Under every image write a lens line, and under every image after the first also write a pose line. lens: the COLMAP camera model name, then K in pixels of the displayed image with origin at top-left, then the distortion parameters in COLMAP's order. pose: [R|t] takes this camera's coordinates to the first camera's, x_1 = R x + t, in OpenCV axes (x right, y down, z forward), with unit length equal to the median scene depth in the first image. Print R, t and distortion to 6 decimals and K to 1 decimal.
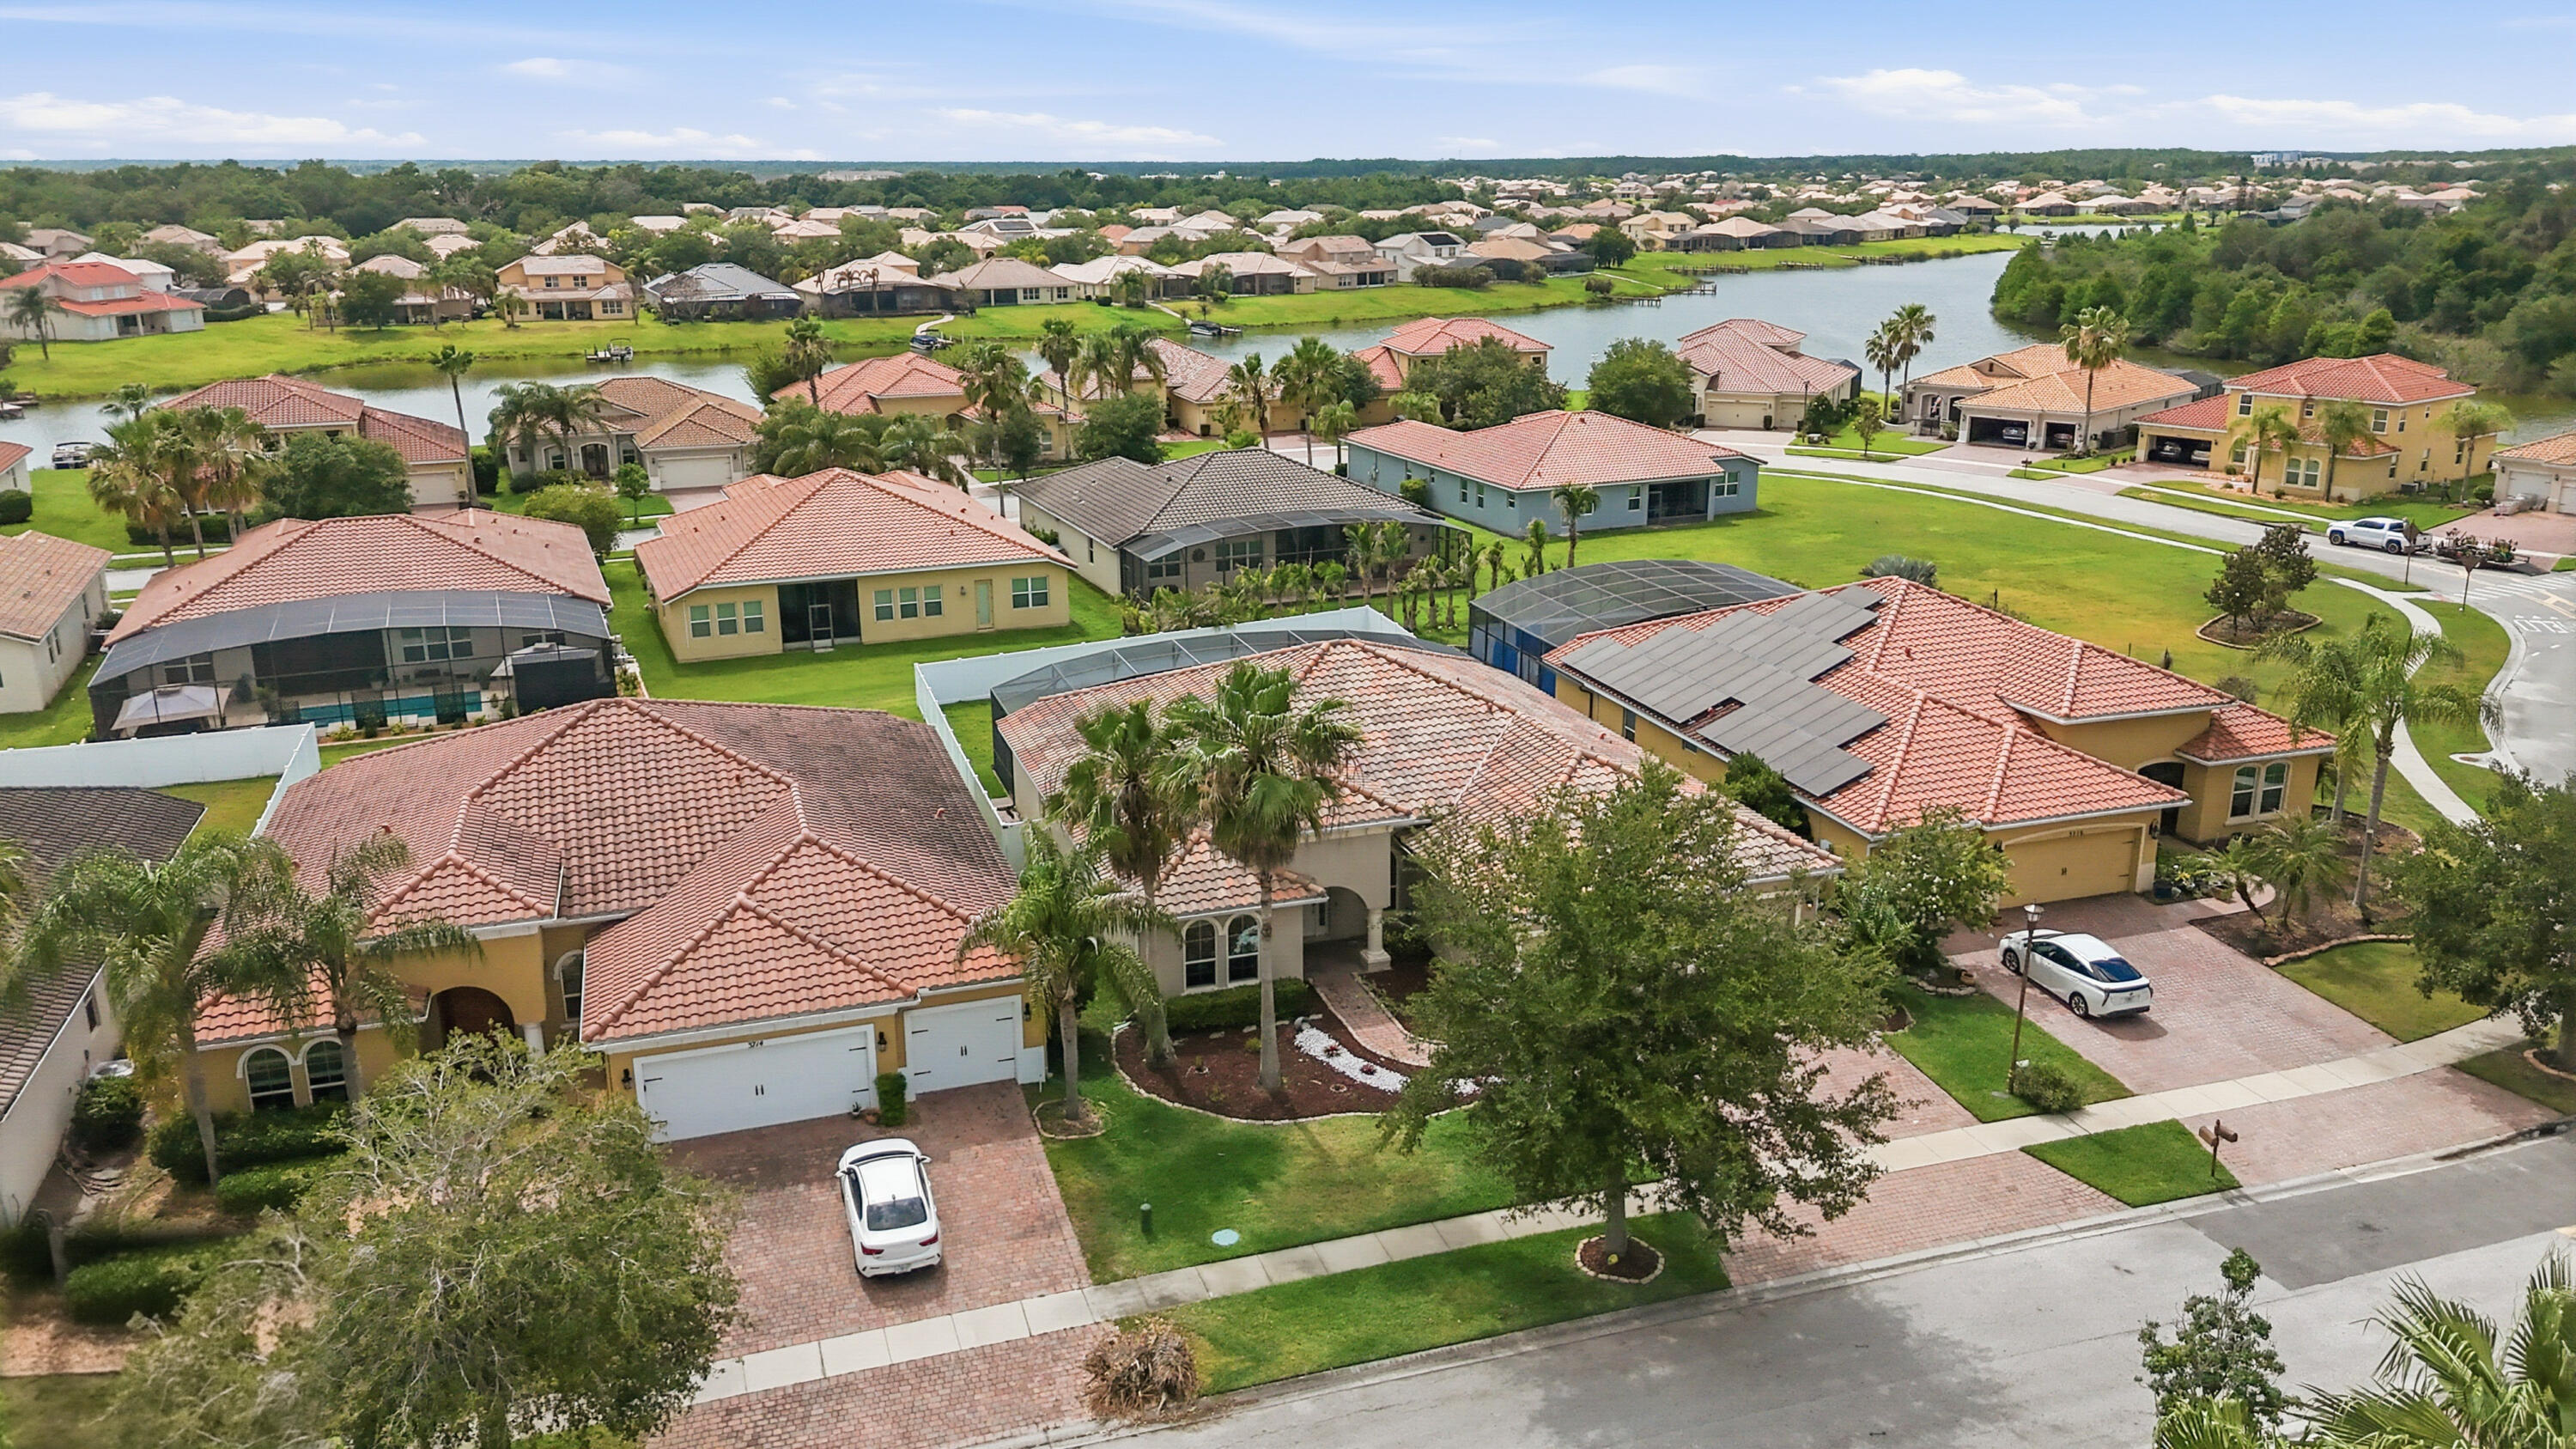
lens RADIAL K [[1895.4, 0, 1296.7], [0, 1895.4, 729.3], [0, 0, 1]] dist [0.071187, -0.069180]
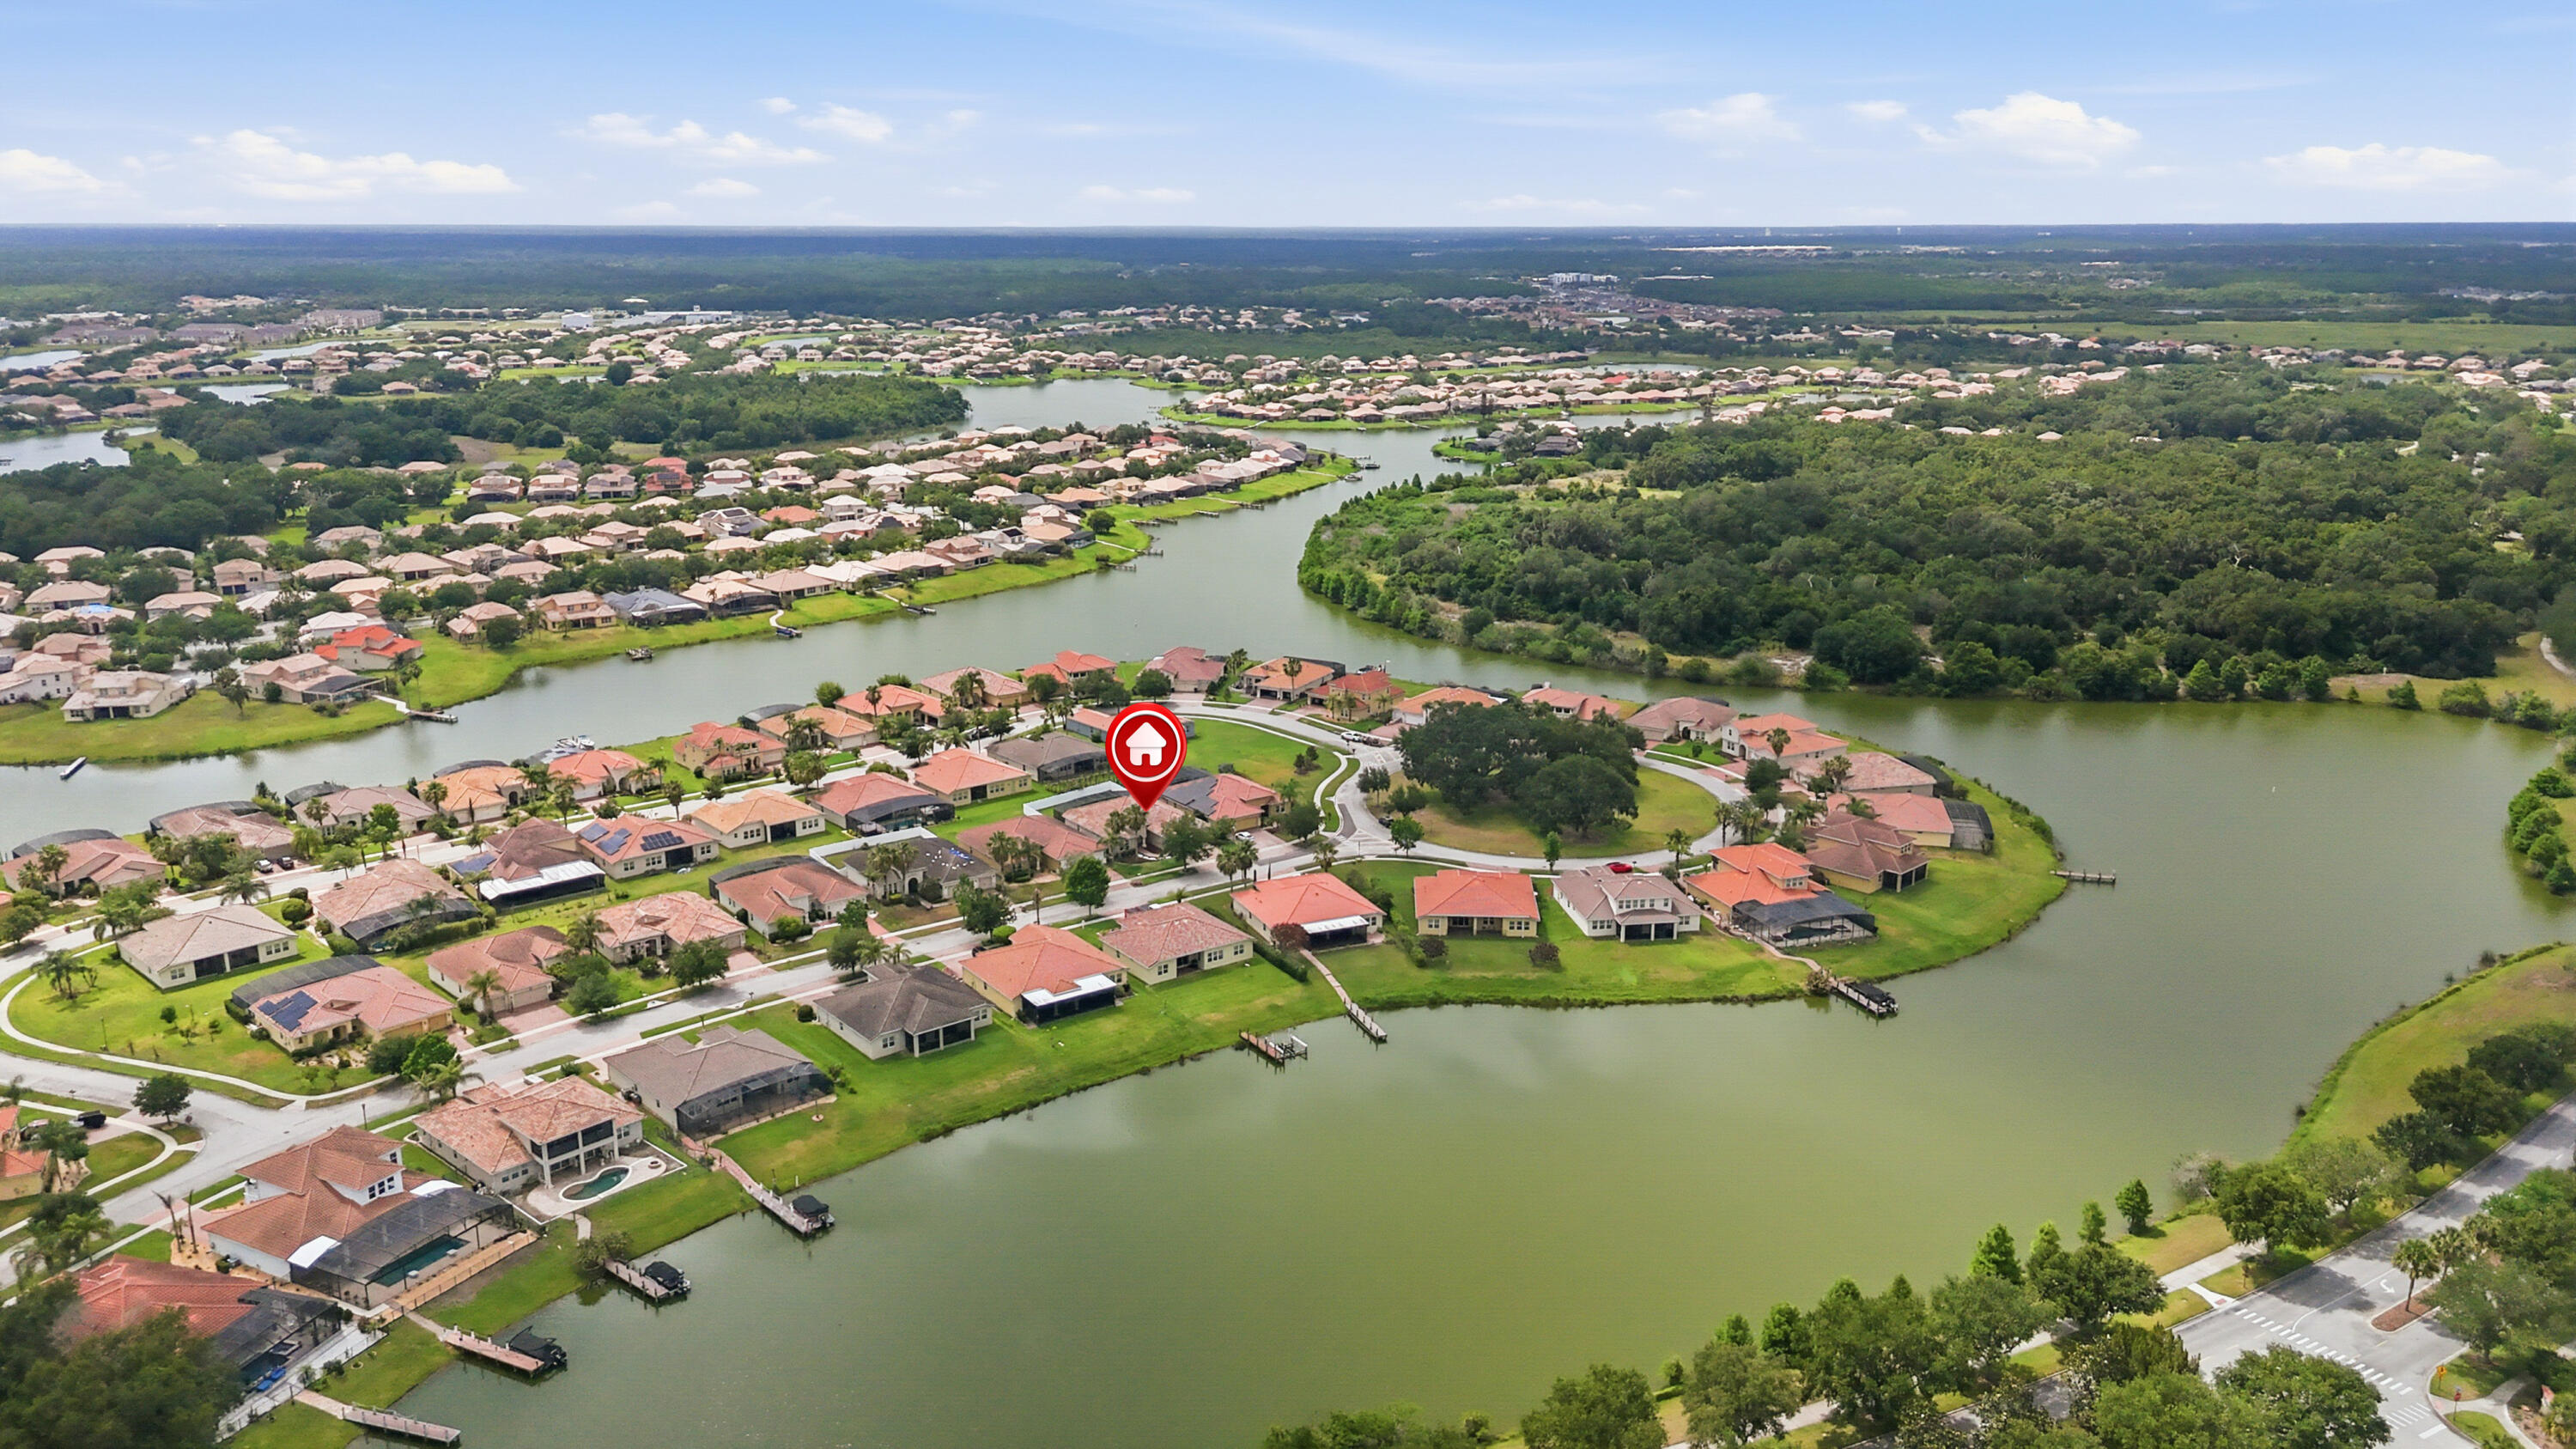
lens RADIAL K [[1895.4, 0, 1308.7], [0, 1895.4, 715.1], [0, 0, 1]] dist [0.071187, -0.069180]
pose [[0.955439, -0.068385, 0.287157, -0.453109], [0.078414, 0.996642, -0.023558, -0.046185], [-0.284582, 0.045025, 0.957594, -1.953615]]
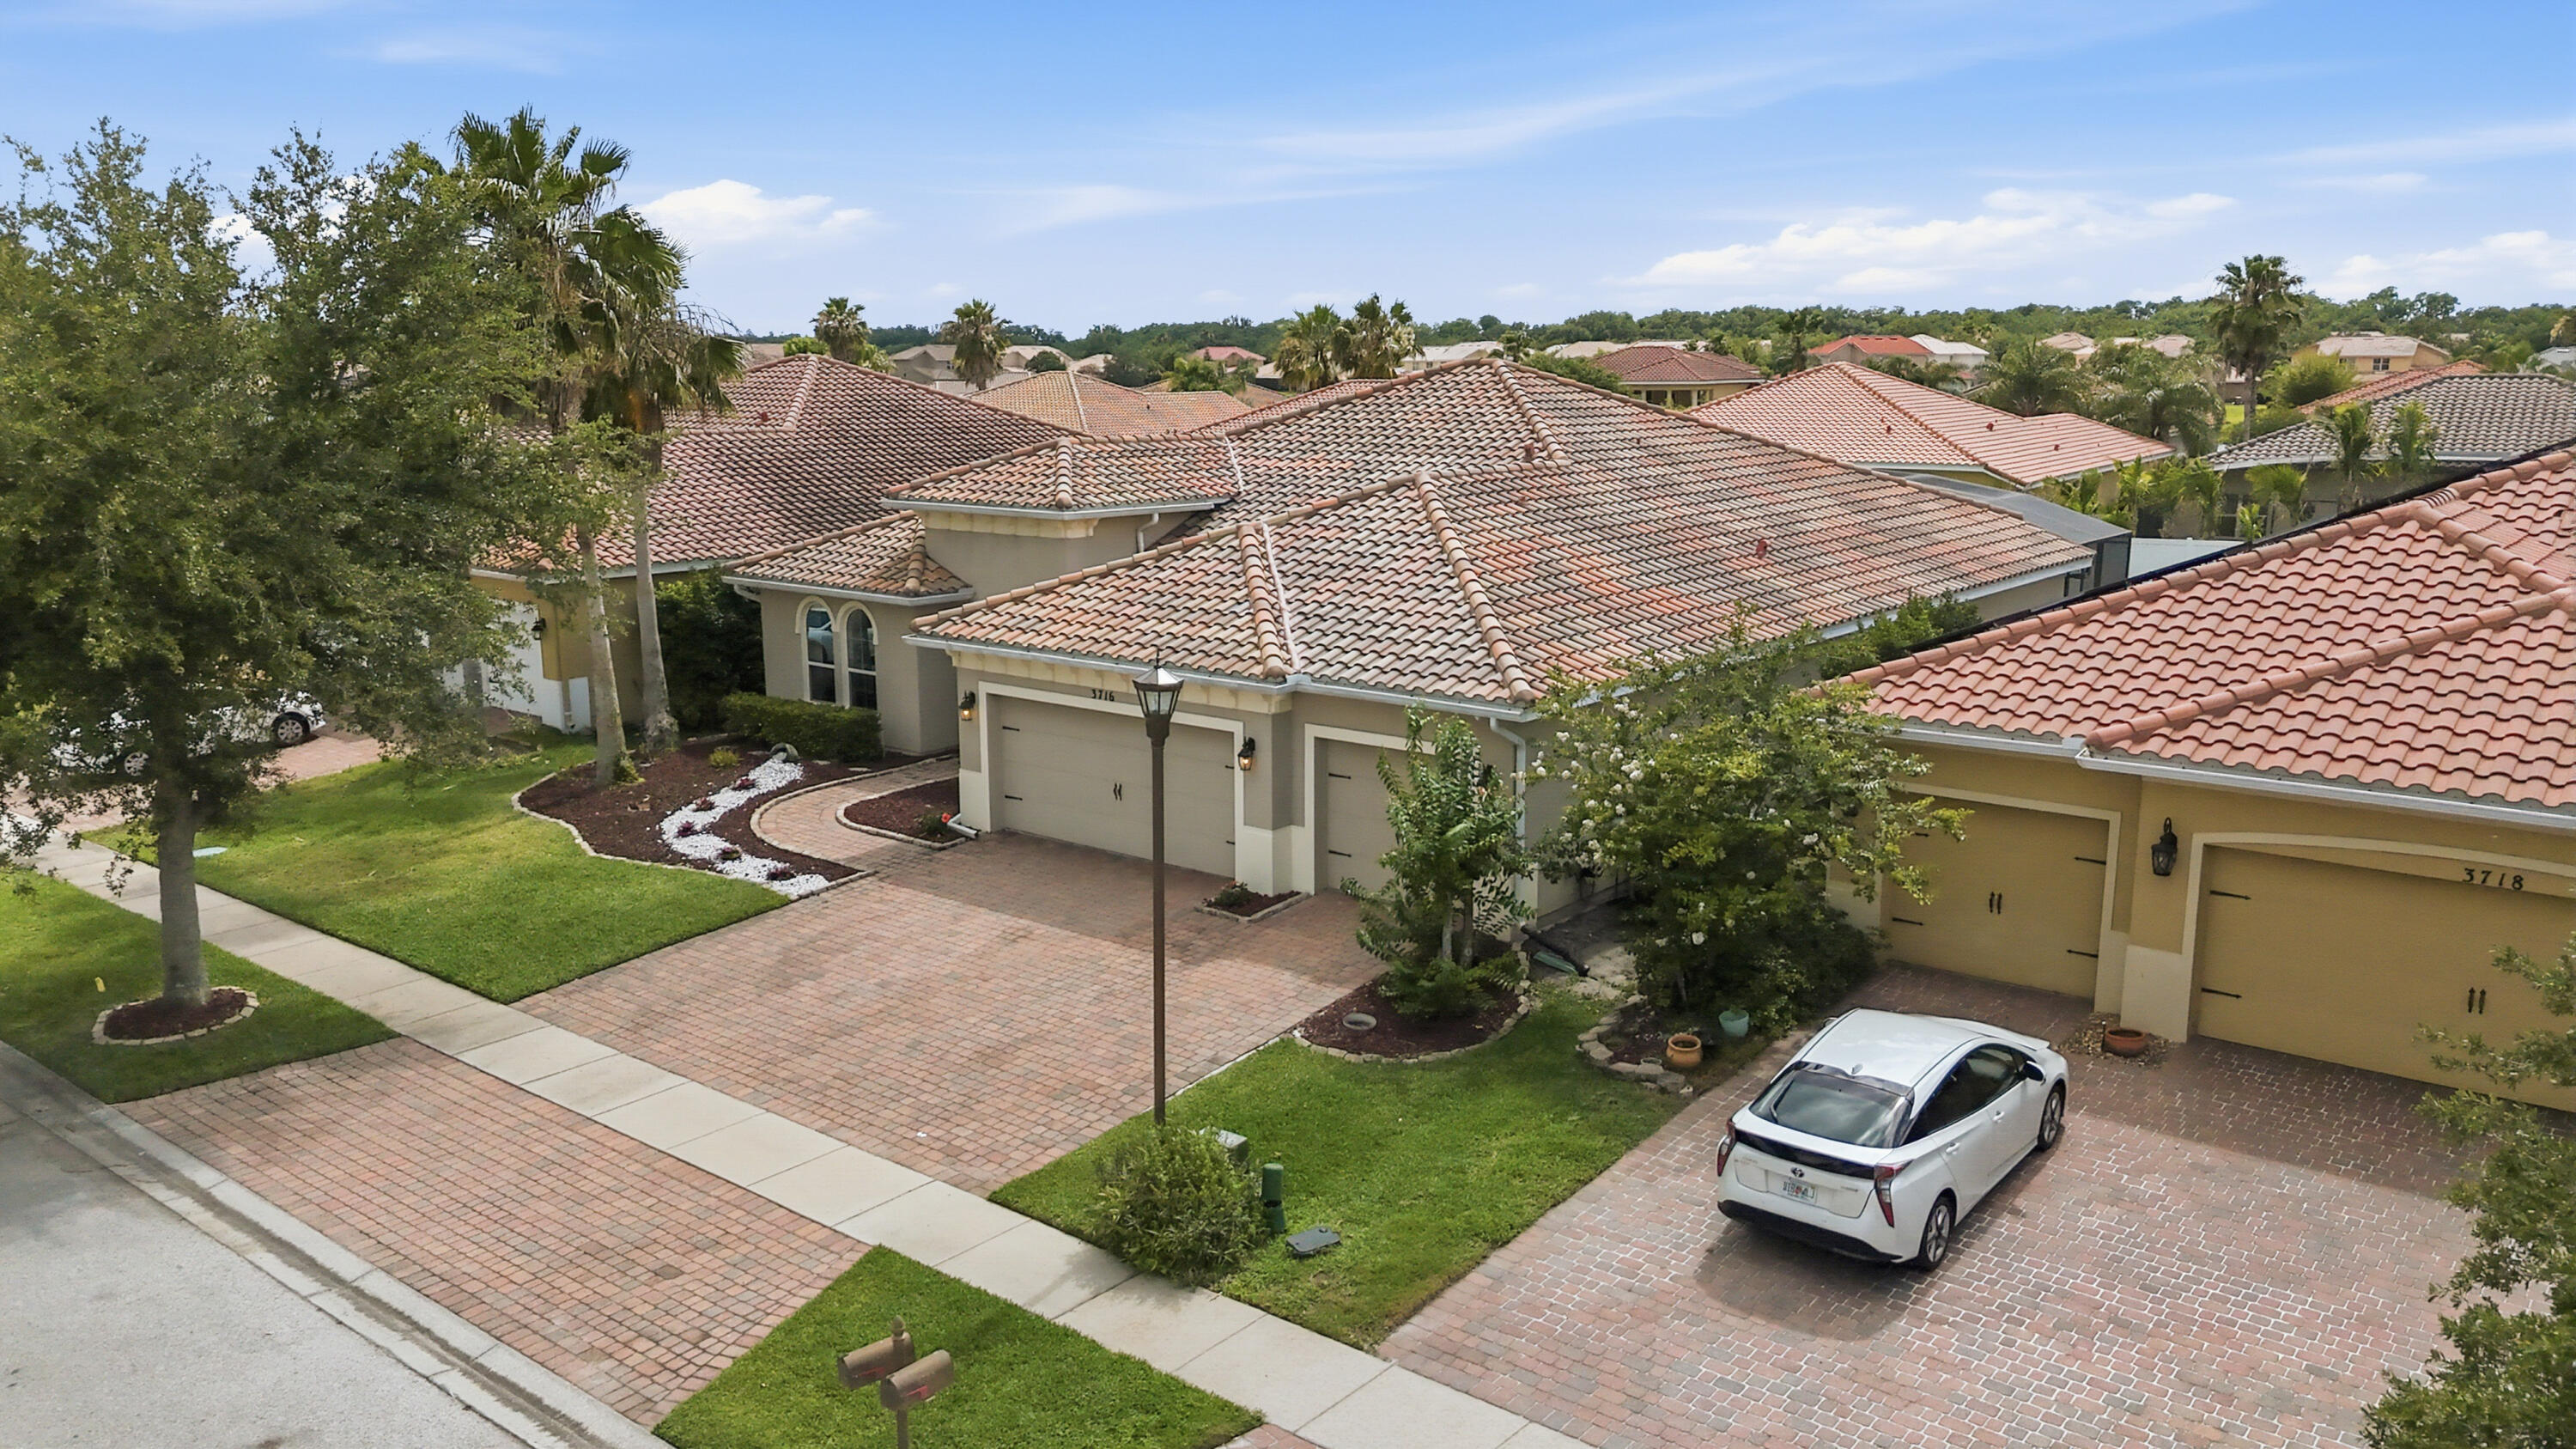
lens RADIAL K [[1895.4, 0, 1275.5], [0, 1895.4, 721.3], [0, 0, 1]] dist [0.071187, -0.069180]
pose [[0.534489, 0.165394, -0.828834, 0.215266], [-0.237956, 0.970444, 0.040203, 0.024700], [0.810986, 0.175738, 0.558048, 0.249333]]
